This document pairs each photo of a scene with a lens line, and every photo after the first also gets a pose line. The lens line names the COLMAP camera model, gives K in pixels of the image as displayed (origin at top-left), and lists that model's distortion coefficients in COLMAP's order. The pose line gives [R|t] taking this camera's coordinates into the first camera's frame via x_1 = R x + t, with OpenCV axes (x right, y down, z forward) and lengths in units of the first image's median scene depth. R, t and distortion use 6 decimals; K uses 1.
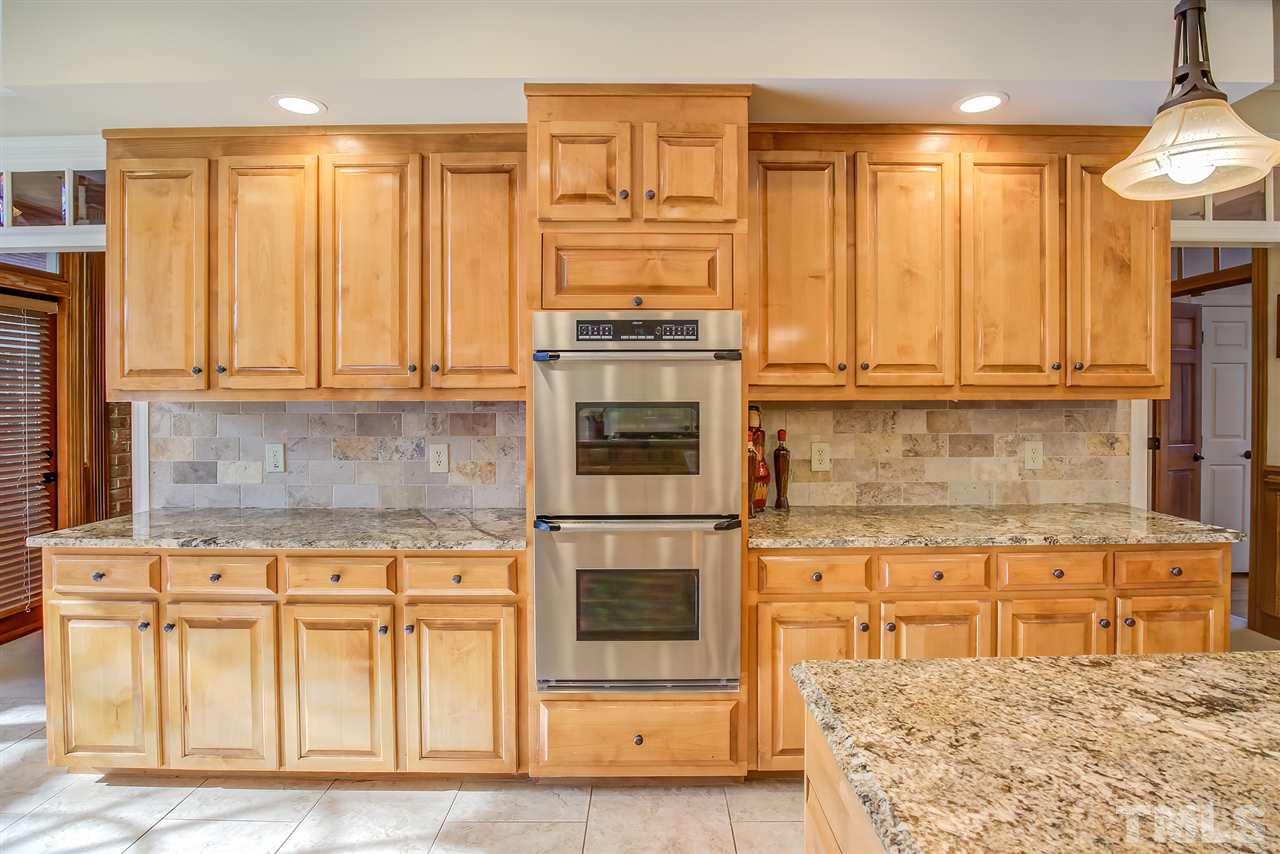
lens RADIAL K [[649.1, 0, 651.2], [0, 649.1, 400.2], [0, 0, 1]] dist [-0.030530, 0.001293]
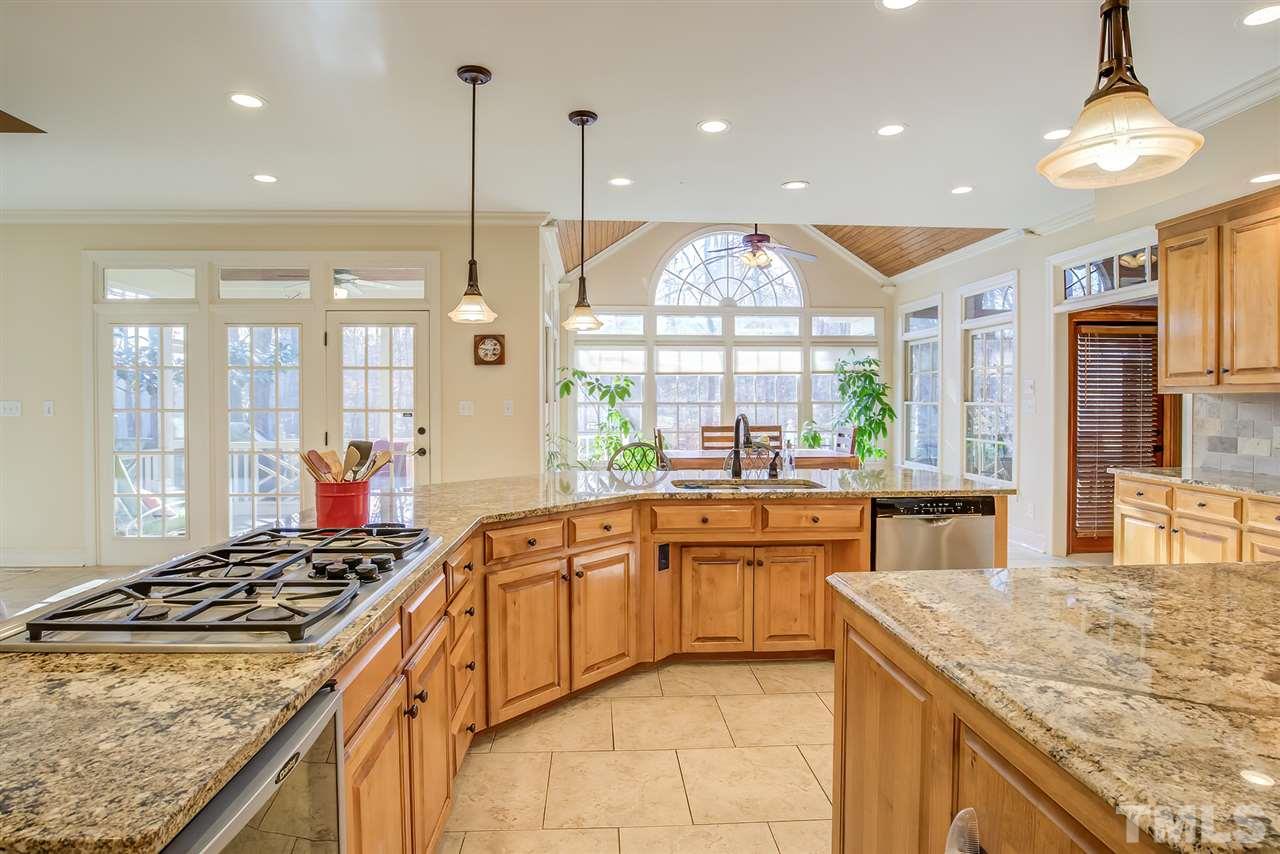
lens RADIAL K [[649.1, 0, 644.4], [0, 649.1, 402.8], [0, 0, 1]] dist [-0.030530, 0.001293]
pose [[0.053133, 0.008868, -0.998548, 0.683606], [-0.005614, 0.999947, 0.008582, 0.019347], [0.998572, 0.005150, 0.053180, -0.383635]]
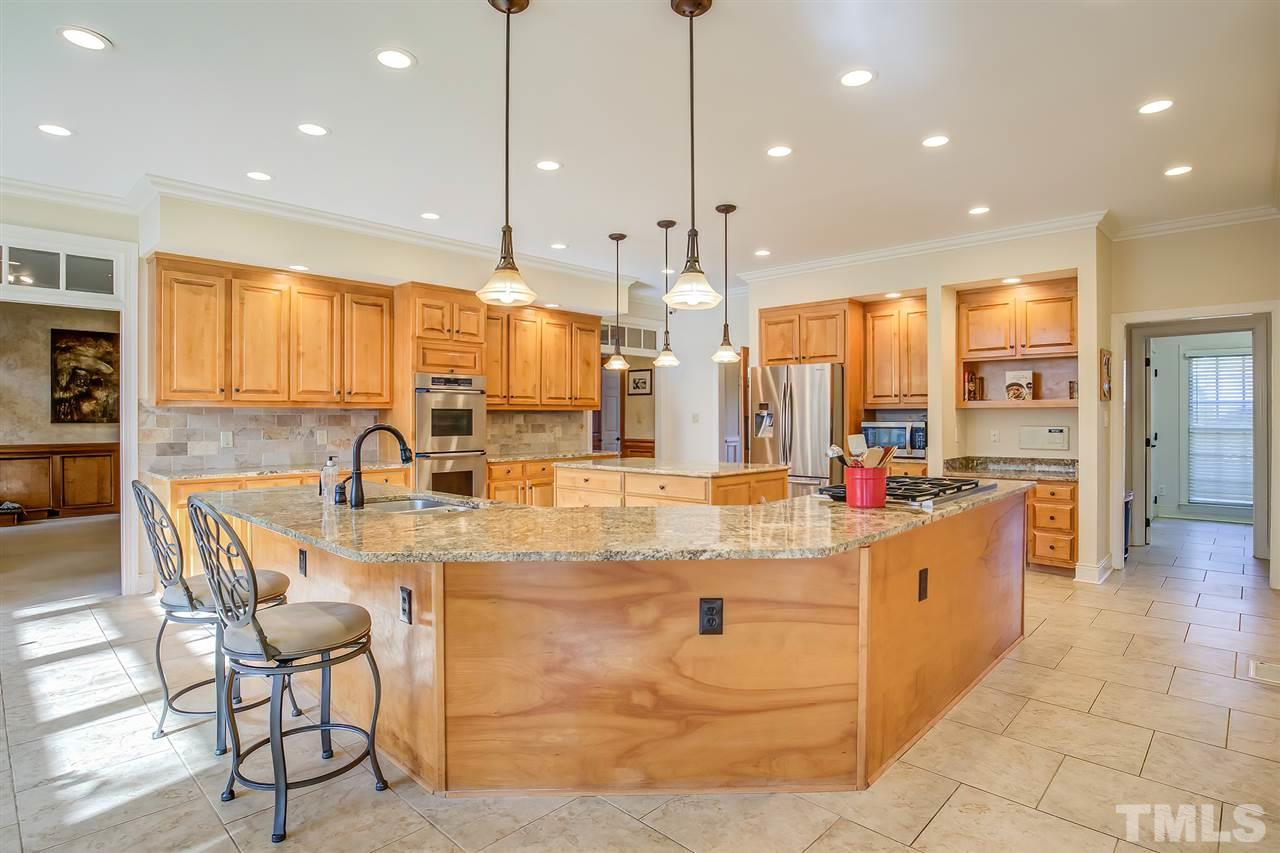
lens RADIAL K [[649.1, 0, 637.7], [0, 649.1, 420.4], [0, 0, 1]] dist [-0.030530, 0.001293]
pose [[0.698468, -0.001698, 0.715640, -1.202720], [0.002587, 0.999997, -0.000152, 0.045765], [-0.715637, 0.001957, 0.698470, -1.207372]]
